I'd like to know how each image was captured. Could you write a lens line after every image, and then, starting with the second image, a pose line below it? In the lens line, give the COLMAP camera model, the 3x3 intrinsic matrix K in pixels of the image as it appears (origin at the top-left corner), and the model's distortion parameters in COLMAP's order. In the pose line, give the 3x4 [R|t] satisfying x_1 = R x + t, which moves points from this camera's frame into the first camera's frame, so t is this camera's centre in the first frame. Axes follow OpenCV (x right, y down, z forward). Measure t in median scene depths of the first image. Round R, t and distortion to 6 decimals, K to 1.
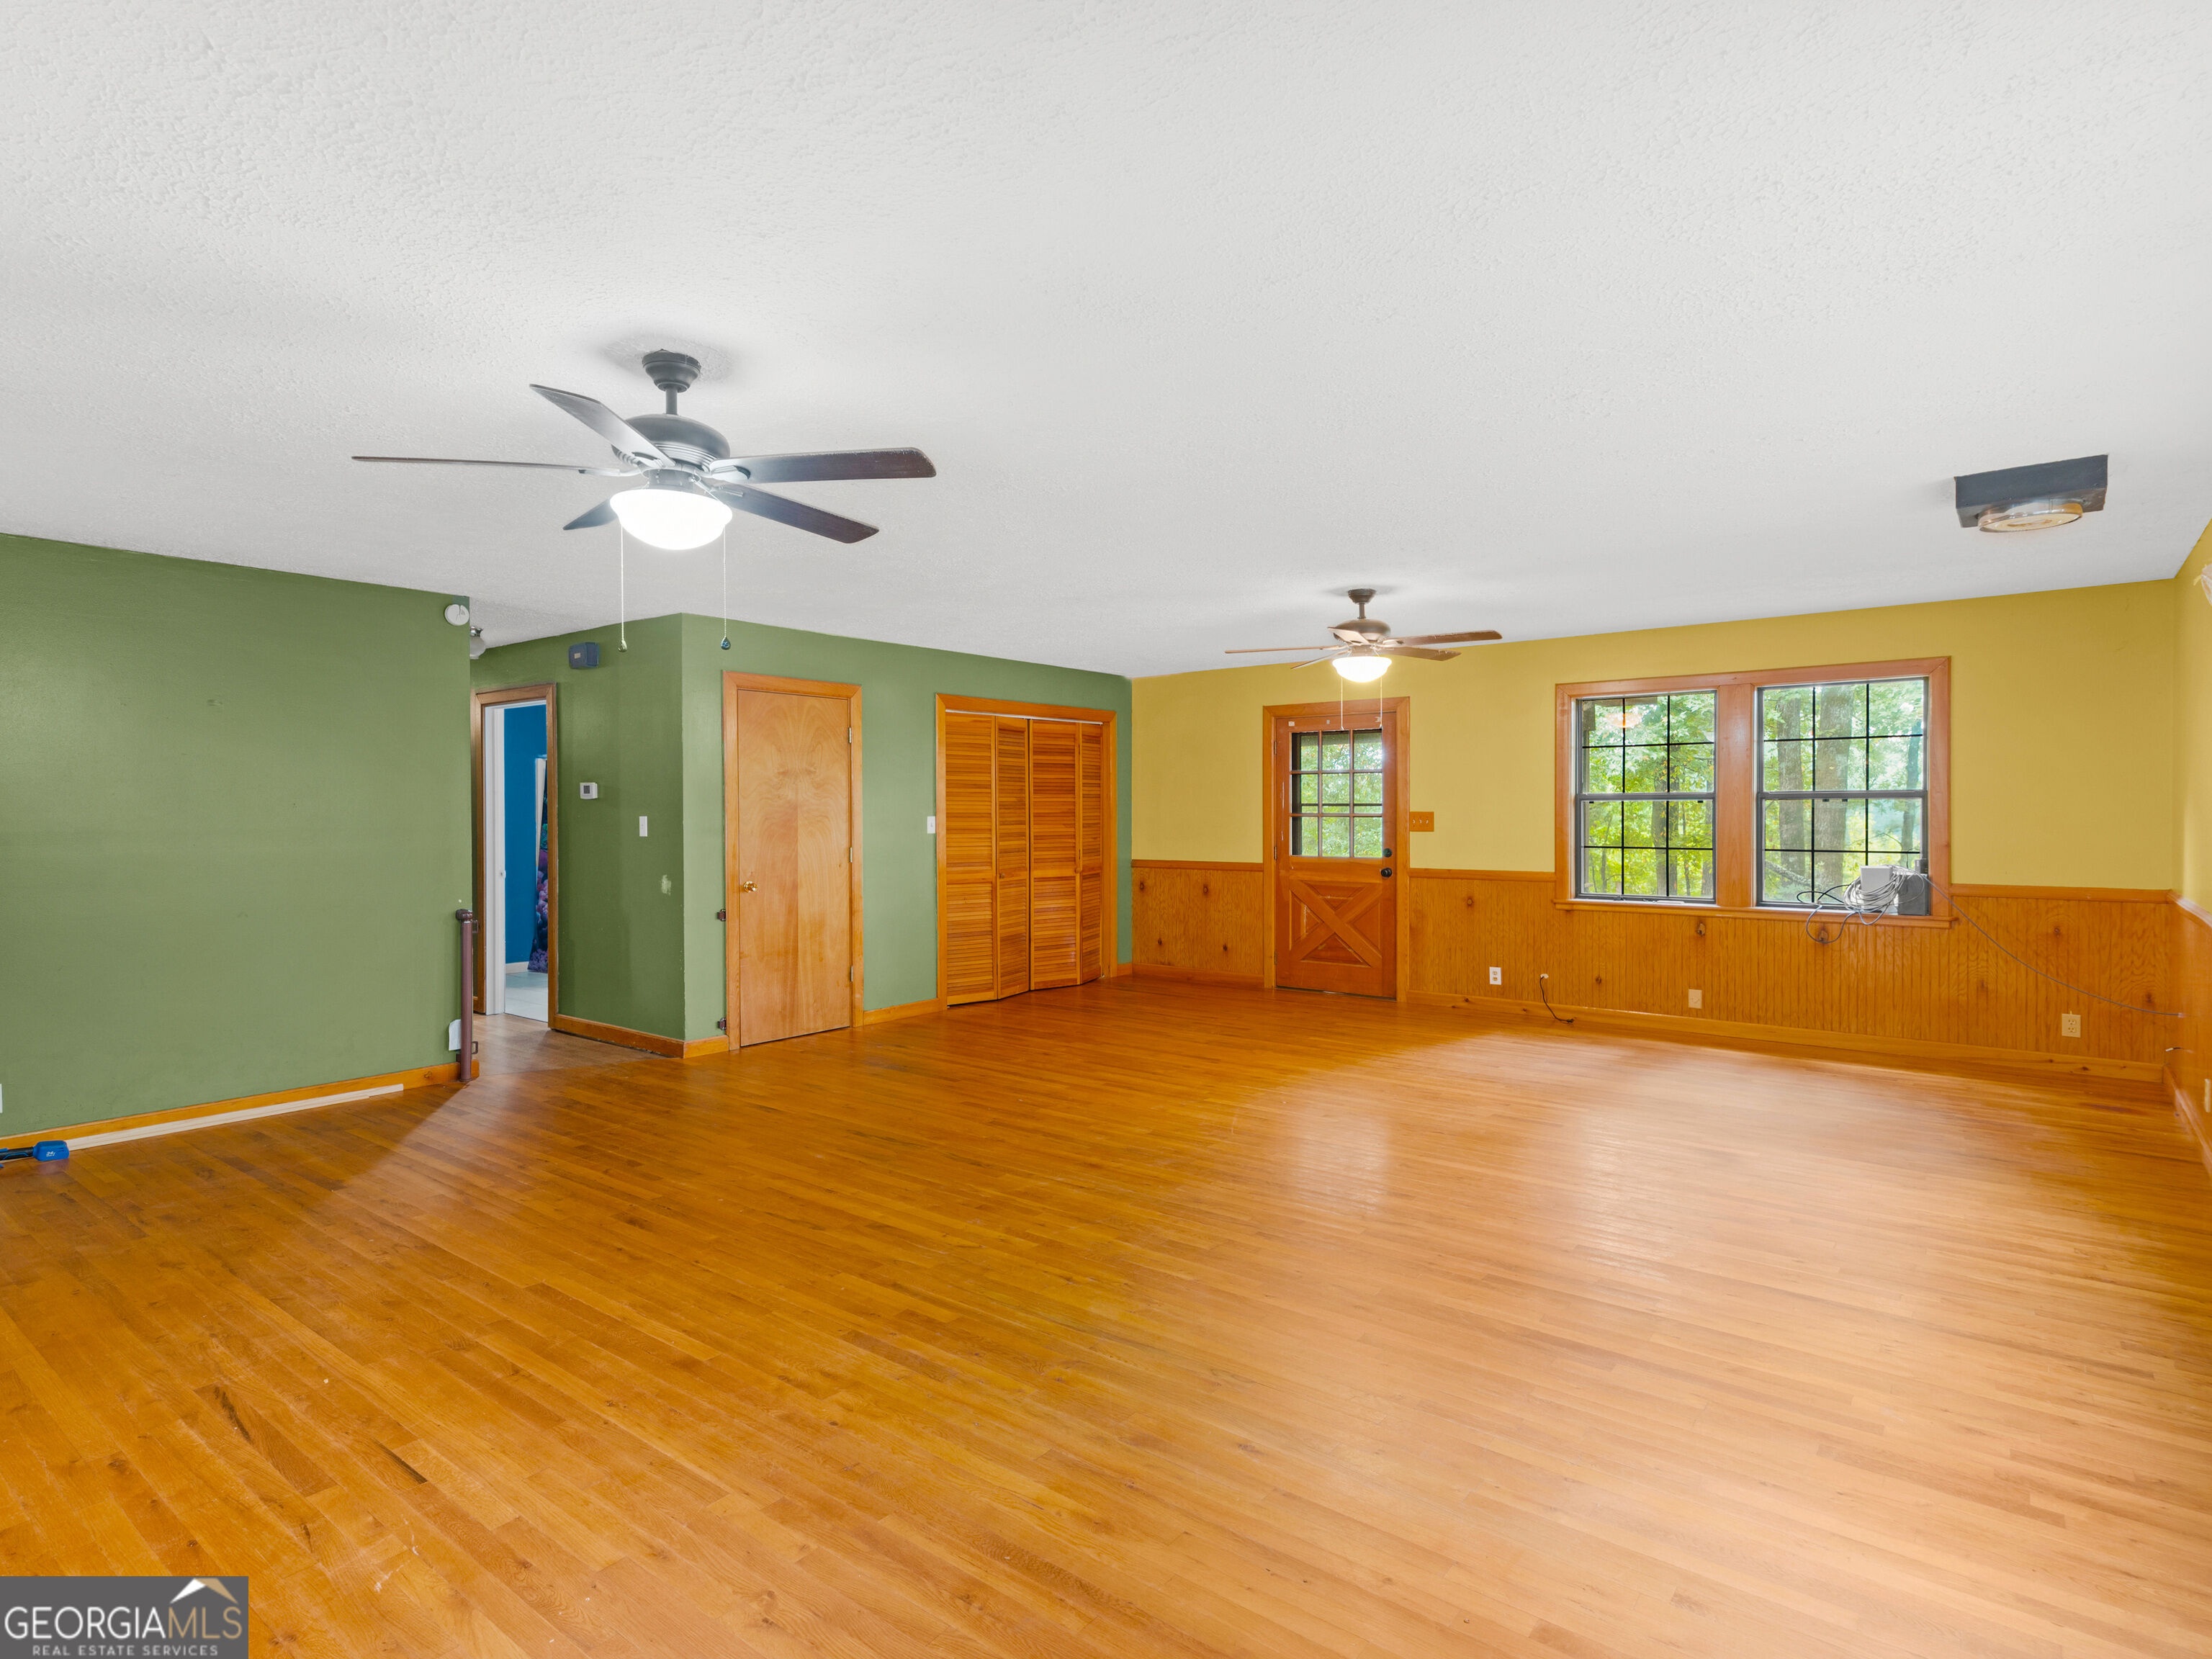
lens RADIAL K [[1140.9, 0, 1016.0], [0, 1140.9, 795.8], [0, 0, 1]] dist [0.013826, -0.002451]
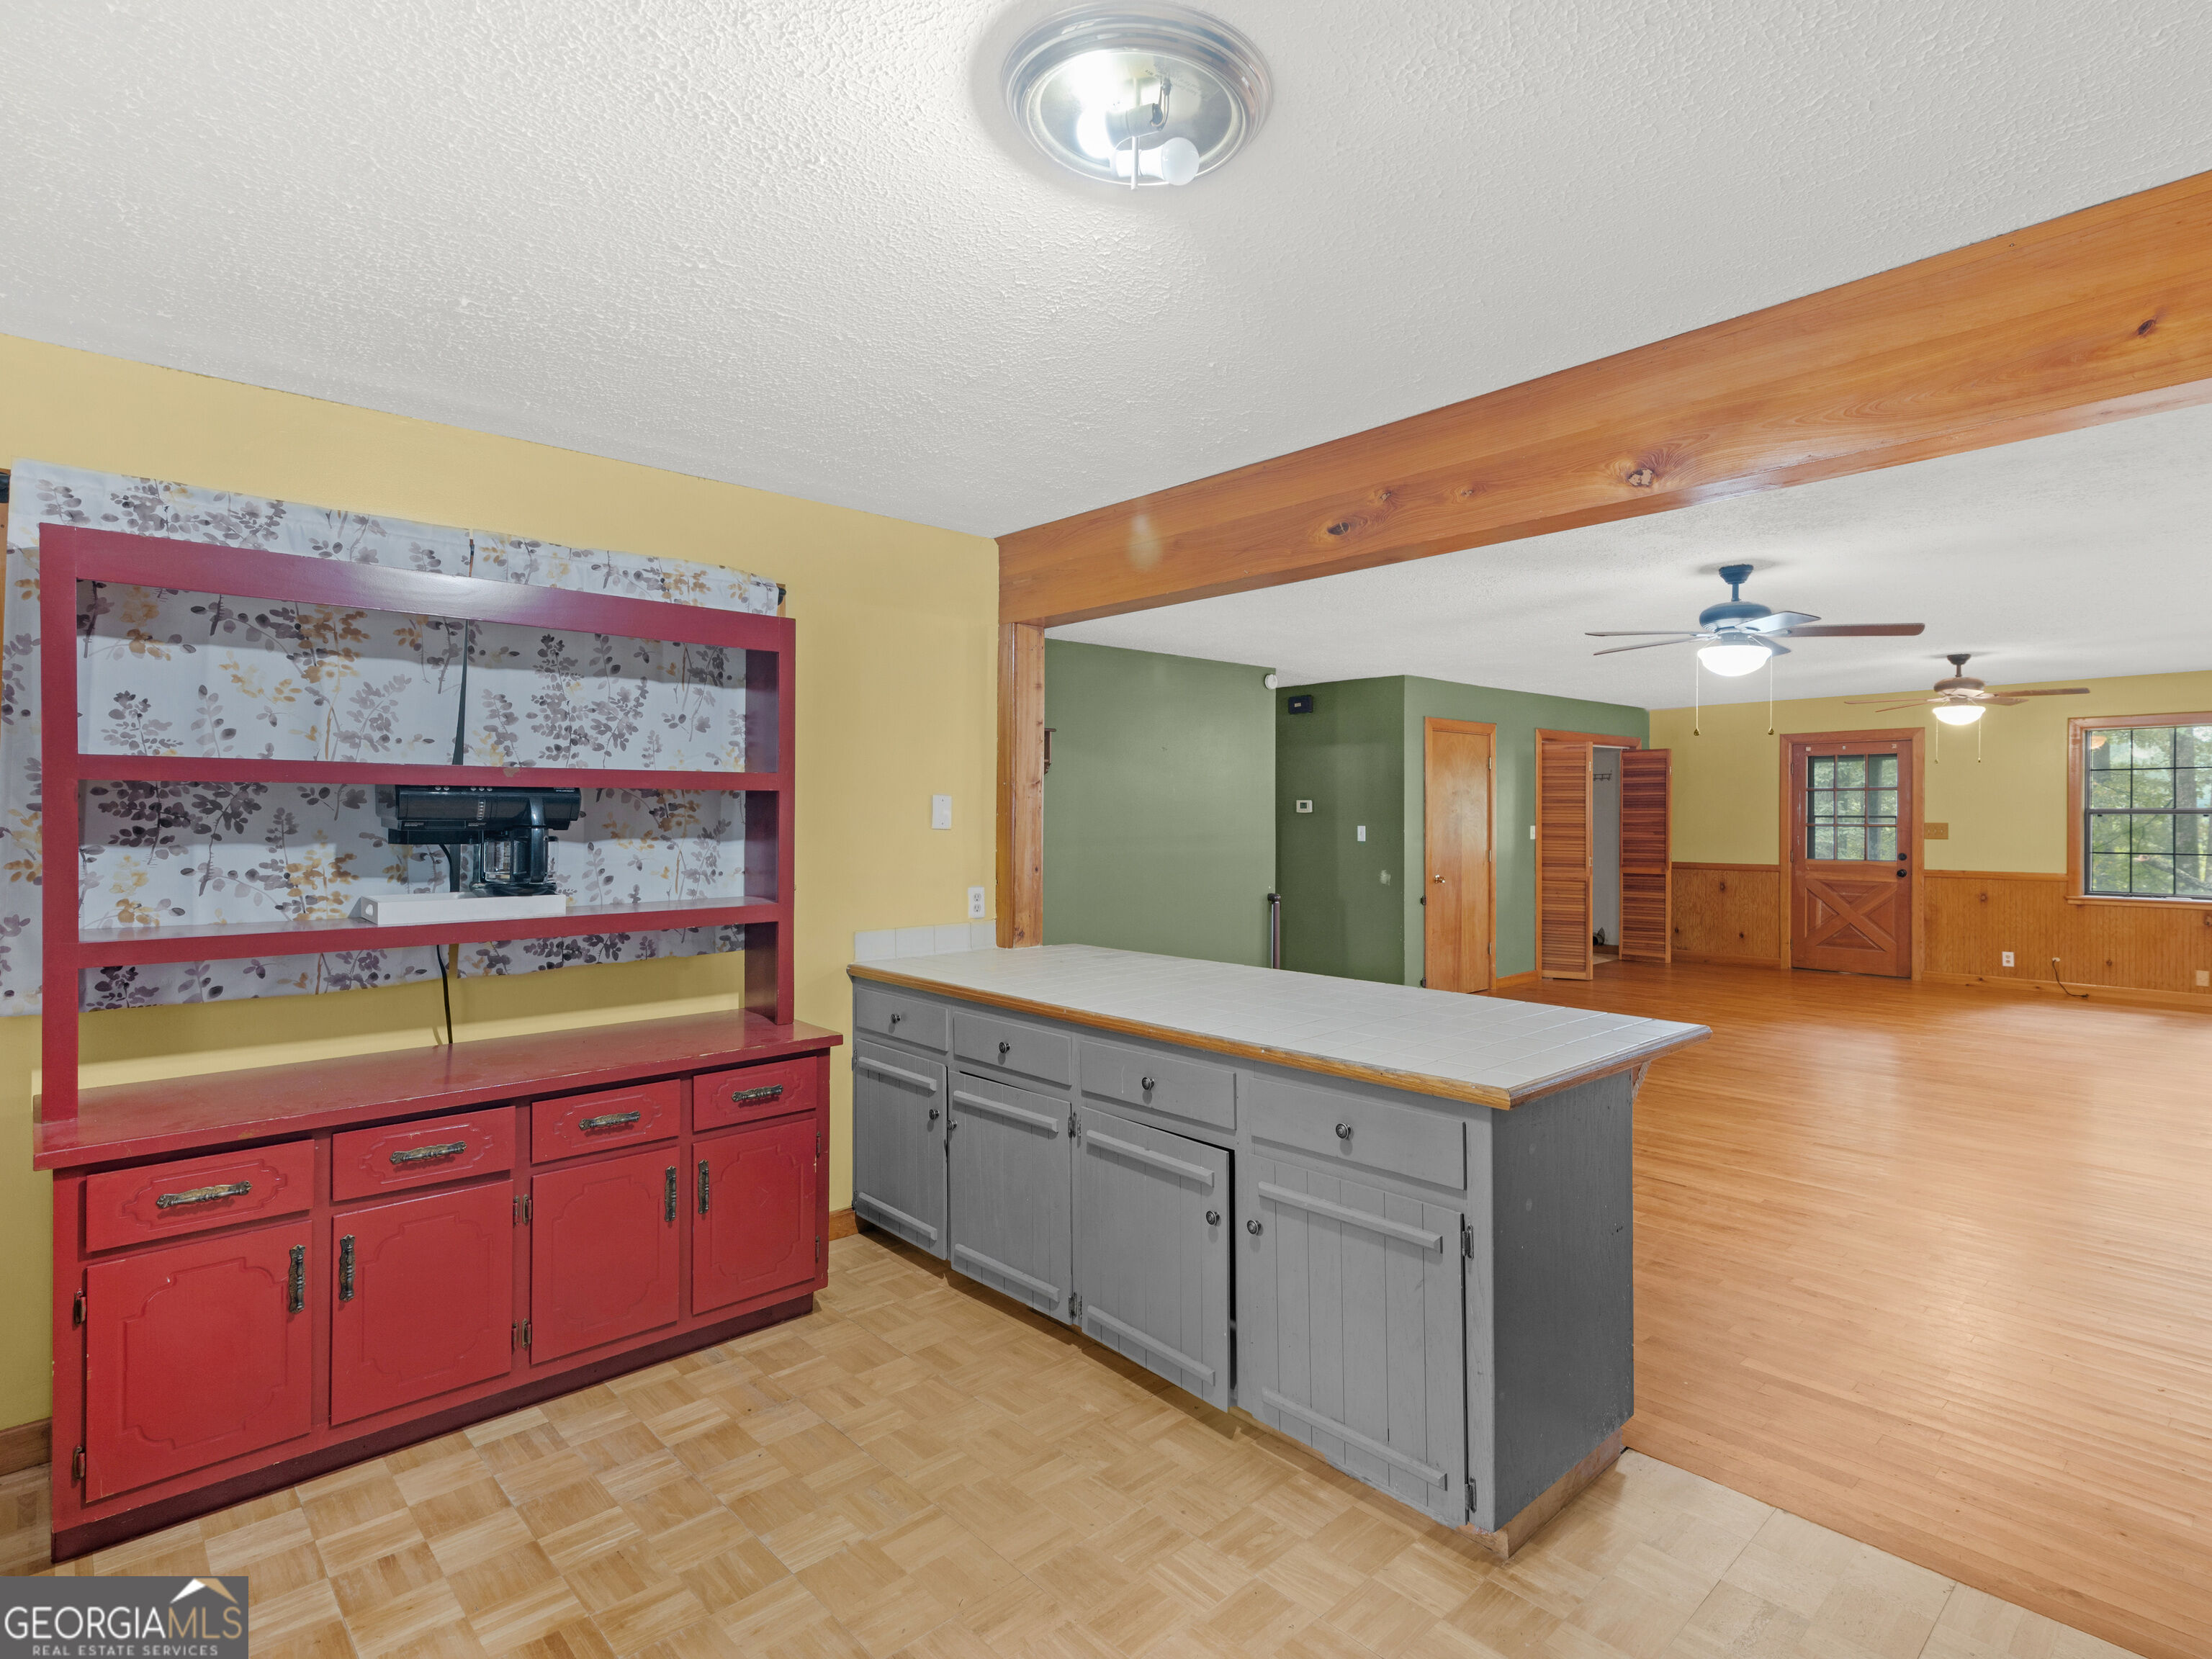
lens RADIAL K [[1140.9, 0, 1175.3], [0, 1140.9, 811.9], [0, 0, 1]] dist [0.013826, -0.002451]
pose [[0.995693, 0.002357, -0.092685, -0.343497], [-0.001056, 0.999900, 0.014085, -0.014113], [0.092709, -0.013926, 0.995596, -0.285735]]
